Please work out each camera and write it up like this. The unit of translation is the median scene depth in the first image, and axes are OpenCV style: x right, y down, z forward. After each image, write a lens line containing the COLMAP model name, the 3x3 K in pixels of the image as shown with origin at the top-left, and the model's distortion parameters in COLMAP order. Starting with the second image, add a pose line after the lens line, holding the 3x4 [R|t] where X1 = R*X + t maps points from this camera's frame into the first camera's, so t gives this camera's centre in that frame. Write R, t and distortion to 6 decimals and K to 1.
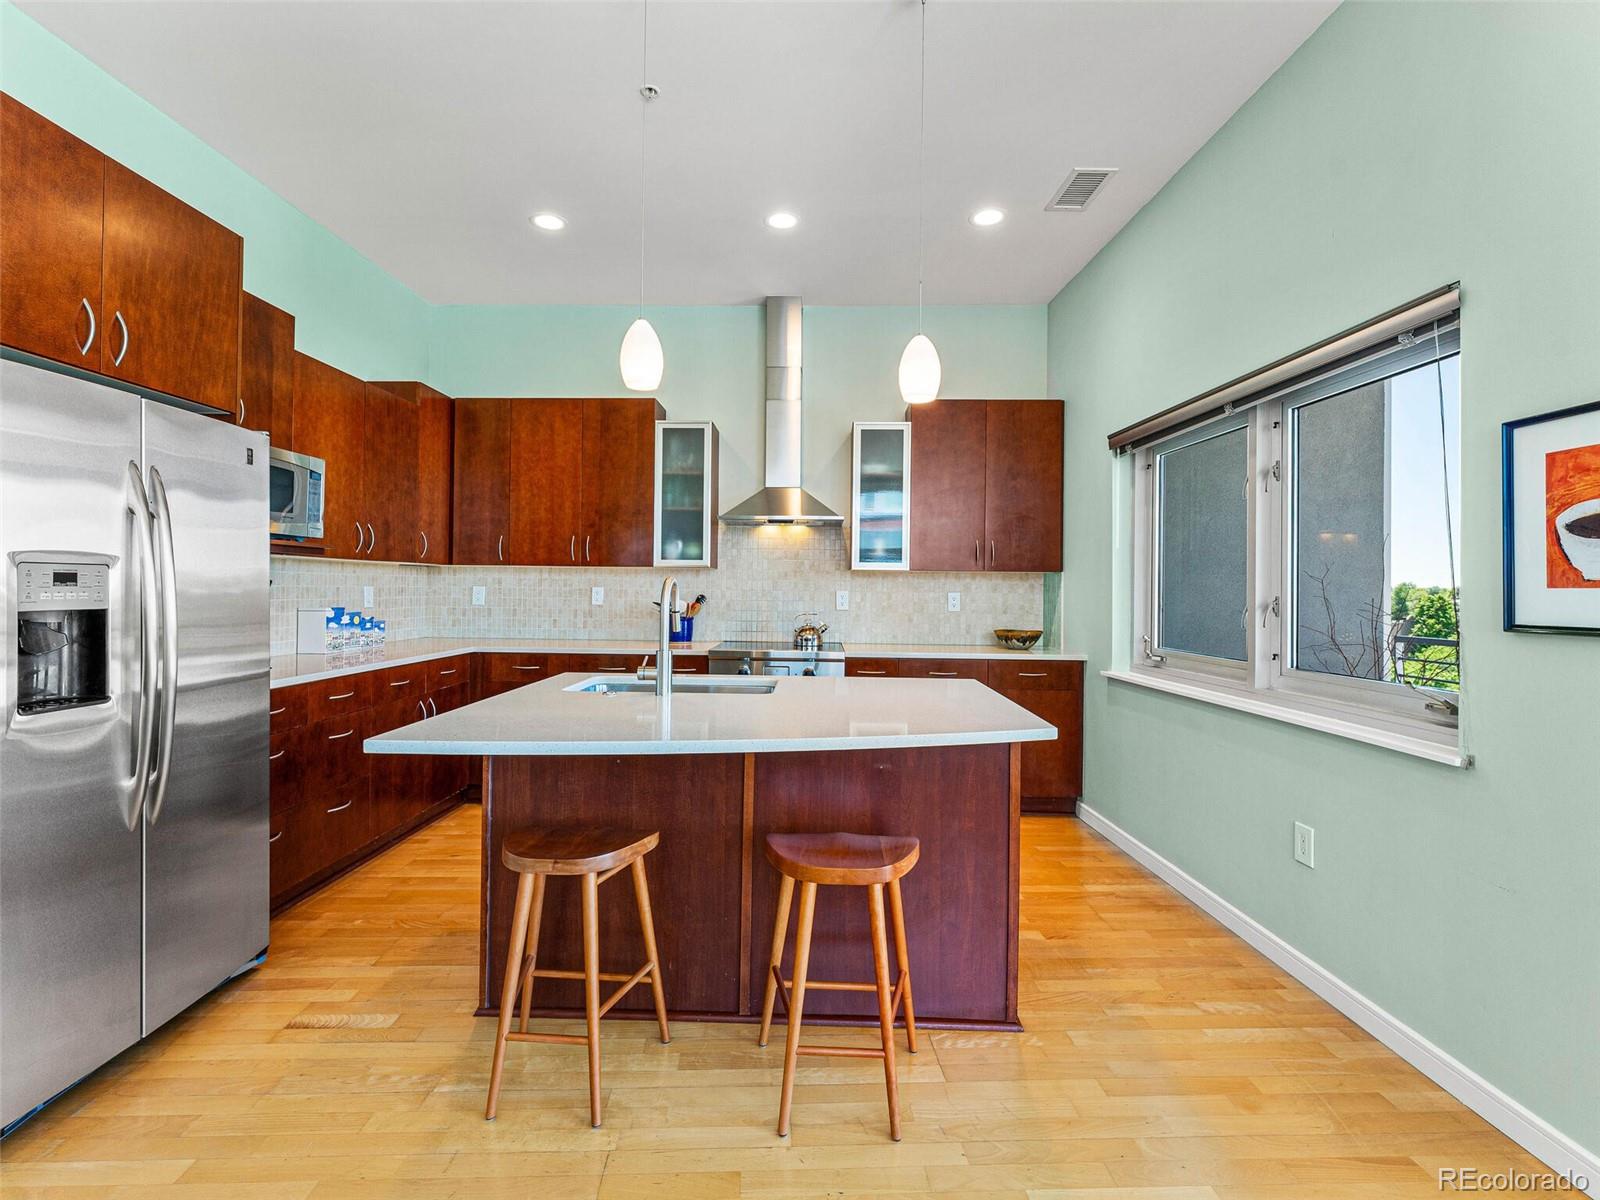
lens RADIAL K [[733.3, 0, 791.3], [0, 733.3, 583.0], [0, 0, 1]] dist [0.002656, 0.000429]
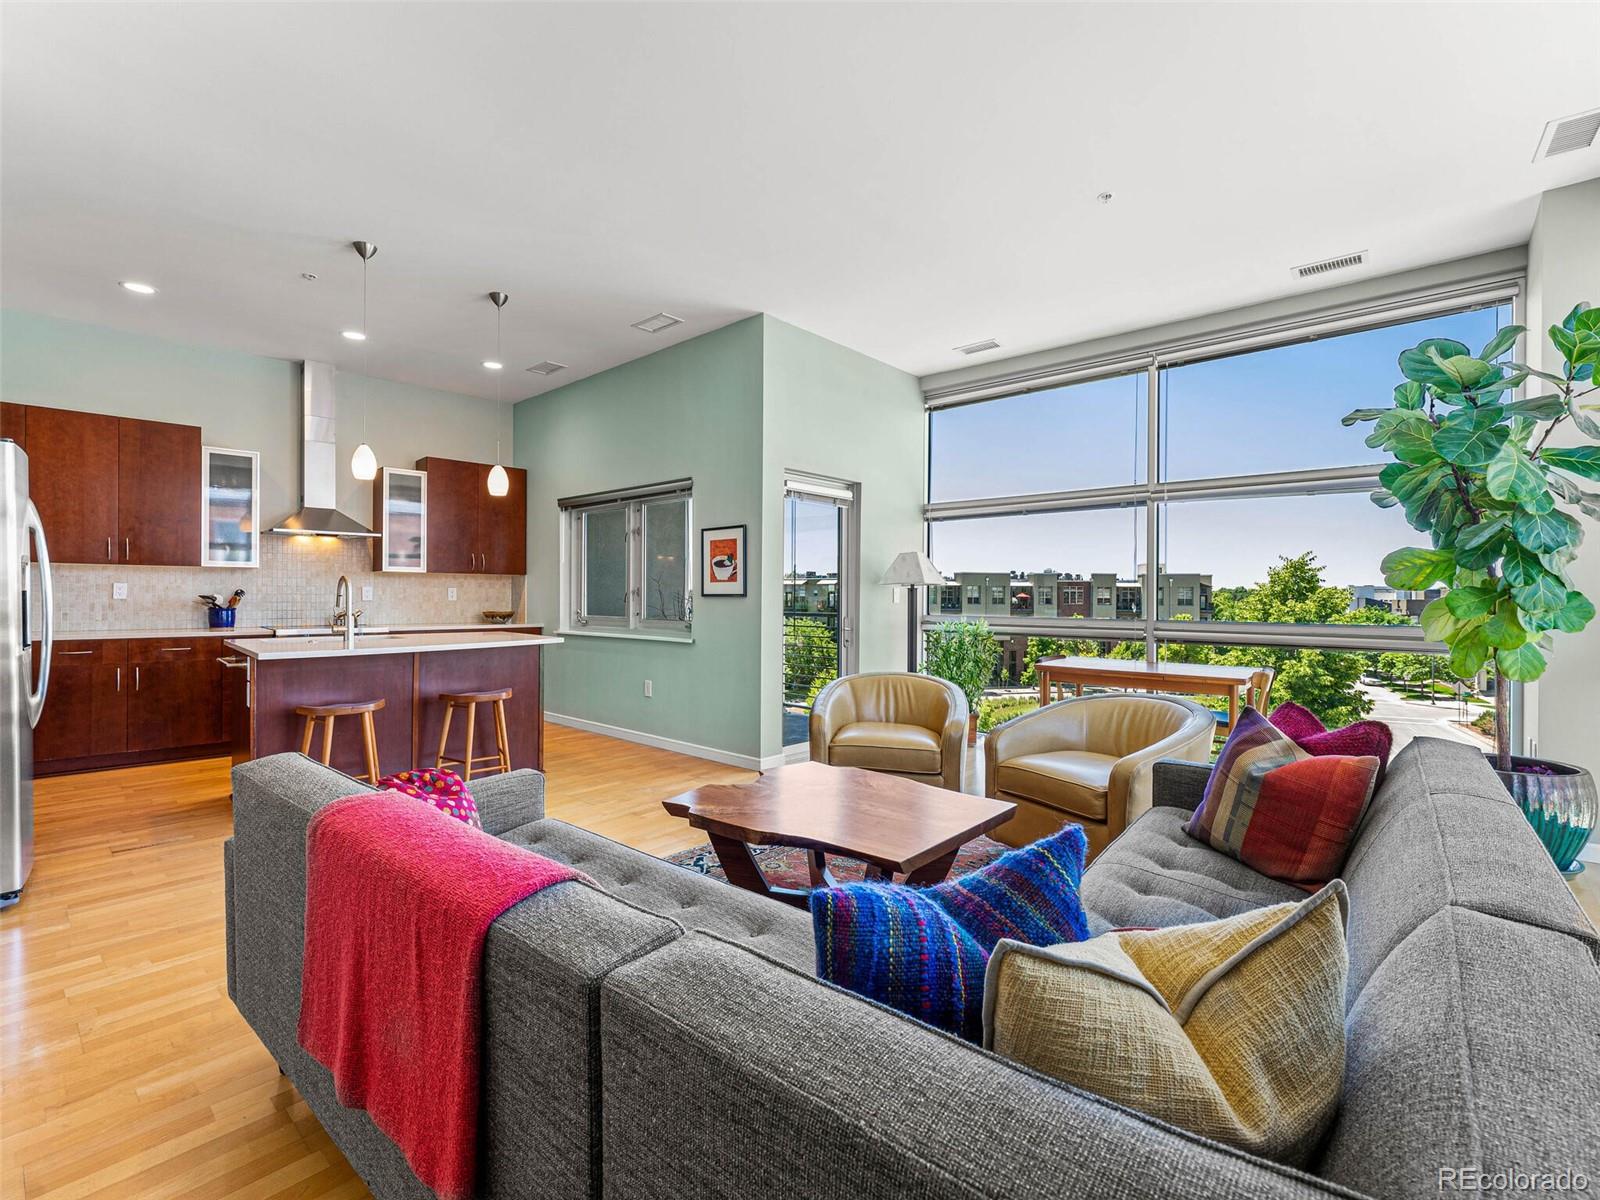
lens RADIAL K [[722.8, 0, 793.1], [0, 722.8, 595.2], [0, 0, 1]] dist [0.001413, 0.000153]
pose [[0.697943, -0.006488, 0.716124, -0.408542], [-0.002736, 0.999928, 0.011726, 0.010231], [-0.716148, -0.010143, 0.697874, -0.608681]]
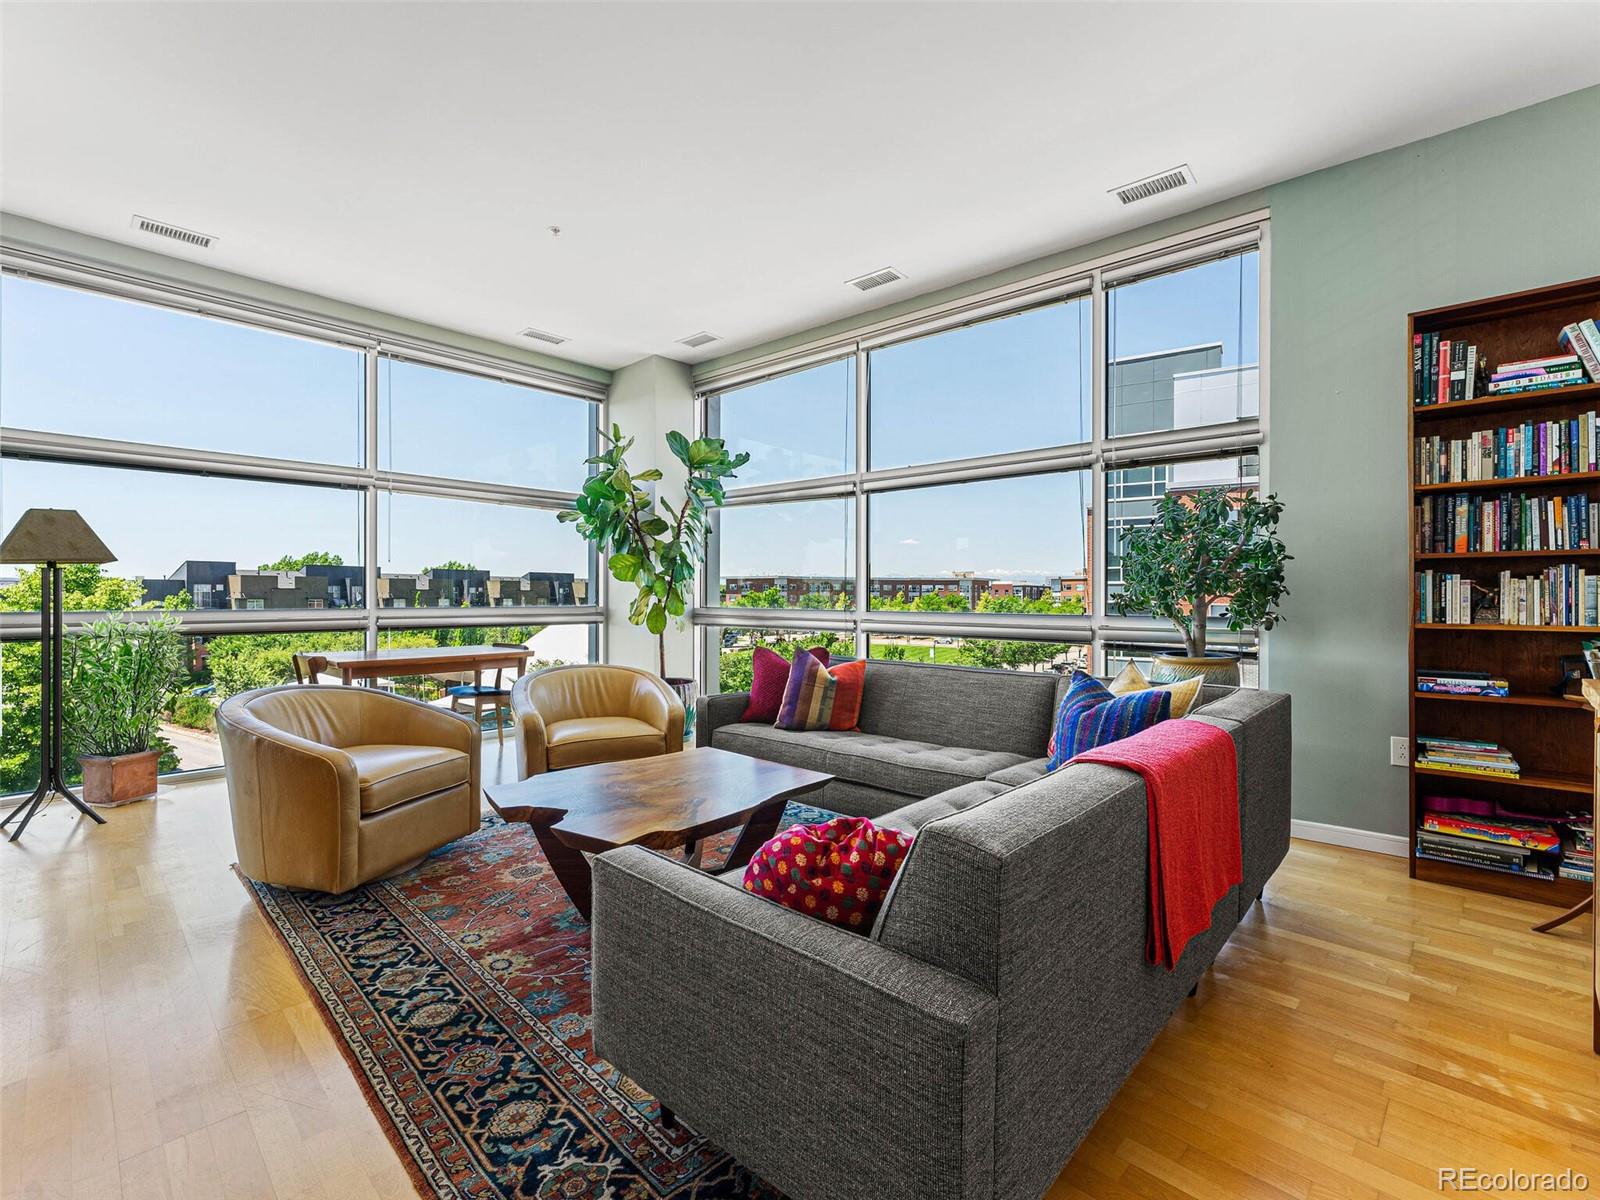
lens RADIAL K [[722.8, 0, 793.1], [0, 722.8, 595.2], [0, 0, 1]] dist [0.001413, 0.000153]
pose [[-0.681237, -0.013716, 0.731935, -0.467820], [-0.015654, 0.999869, 0.004168, 0.027862], [-0.731896, -0.008618, -0.681362, 0.164255]]
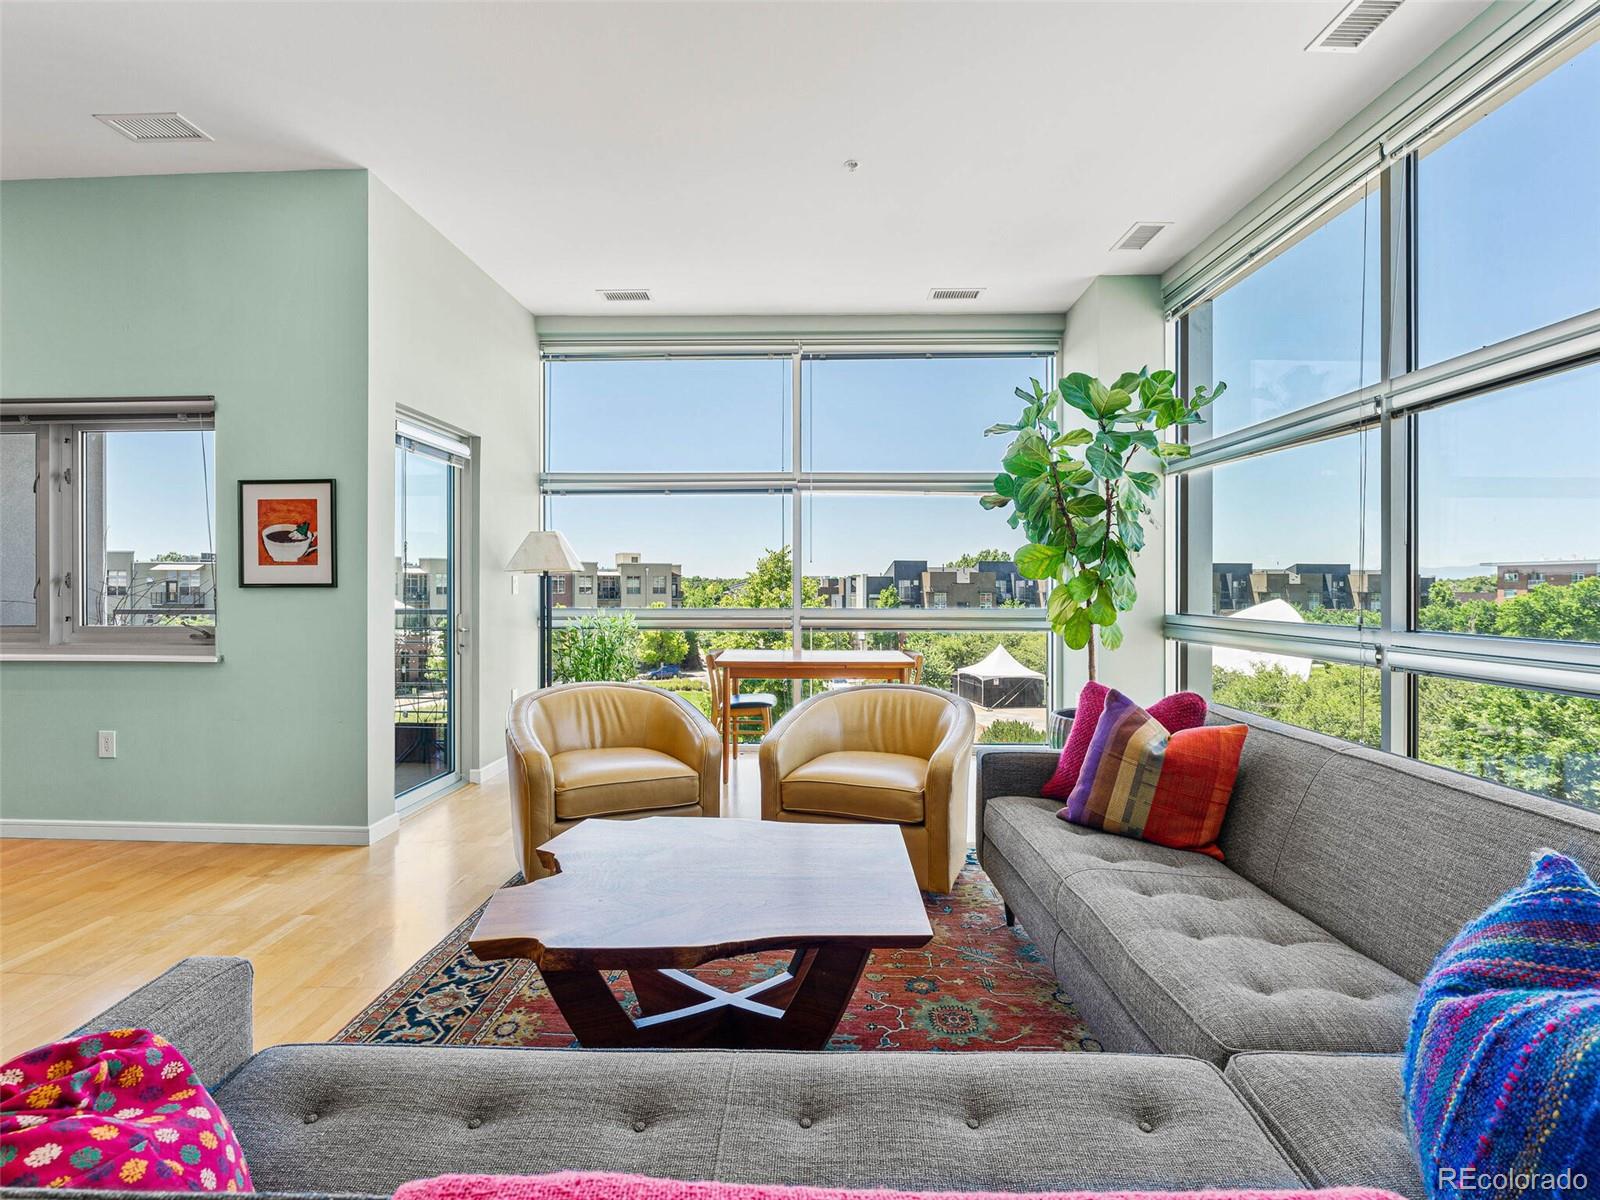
lens RADIAL K [[773.8, 0, 799.5], [0, 773.8, 587.0], [0, 0, 1]] dist [-0.005587, -0.000189]
pose [[0.084637, -0.011184, 0.996349, -0.410118], [-0.007278, 0.999903, 0.011842, 0.012729], [-0.996385, -0.008254, 0.084547, -0.283936]]
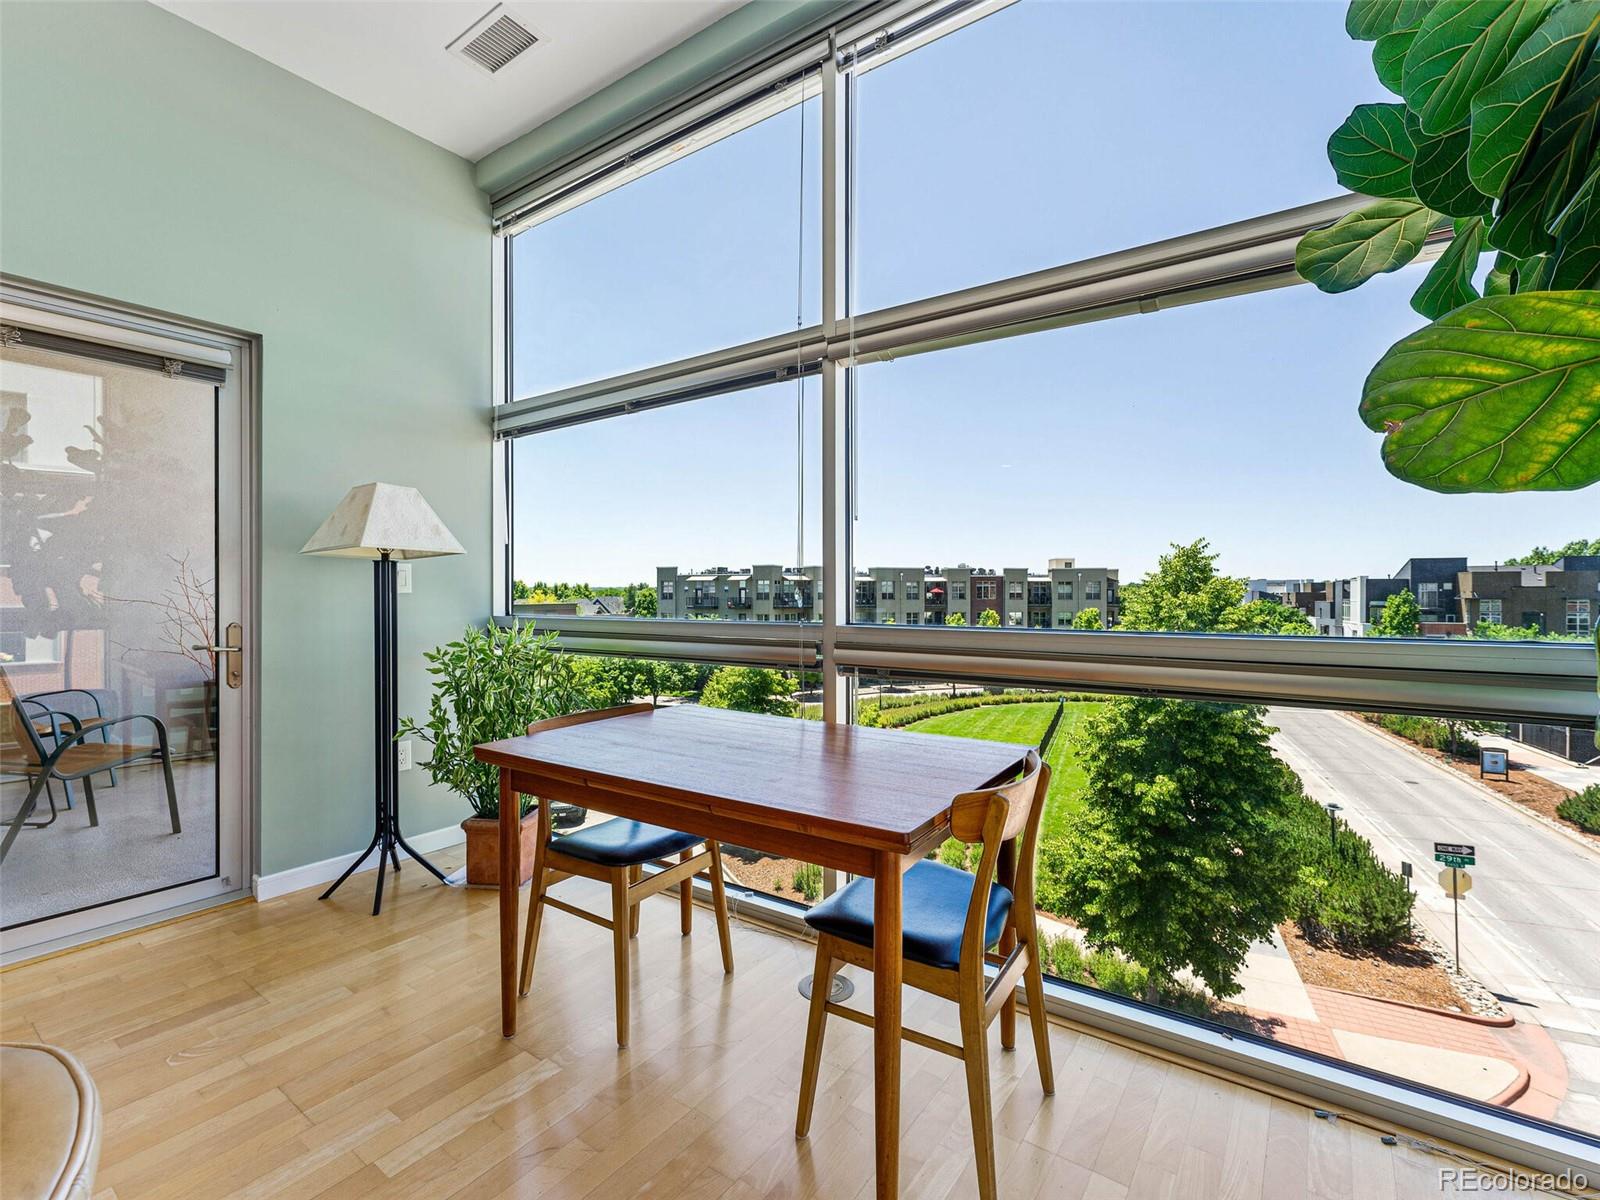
lens RADIAL K [[724.2, 0, 793.0], [0, 724.2, 598.6], [0, 0, 1]] dist [0.004638, 0.000428]
pose [[0.623895, -0.017769, 0.781306, 0.491334], [0.002687, 0.999784, 0.020592, 0.034480], [-0.781504, -0.010747, 0.623808, -0.507586]]
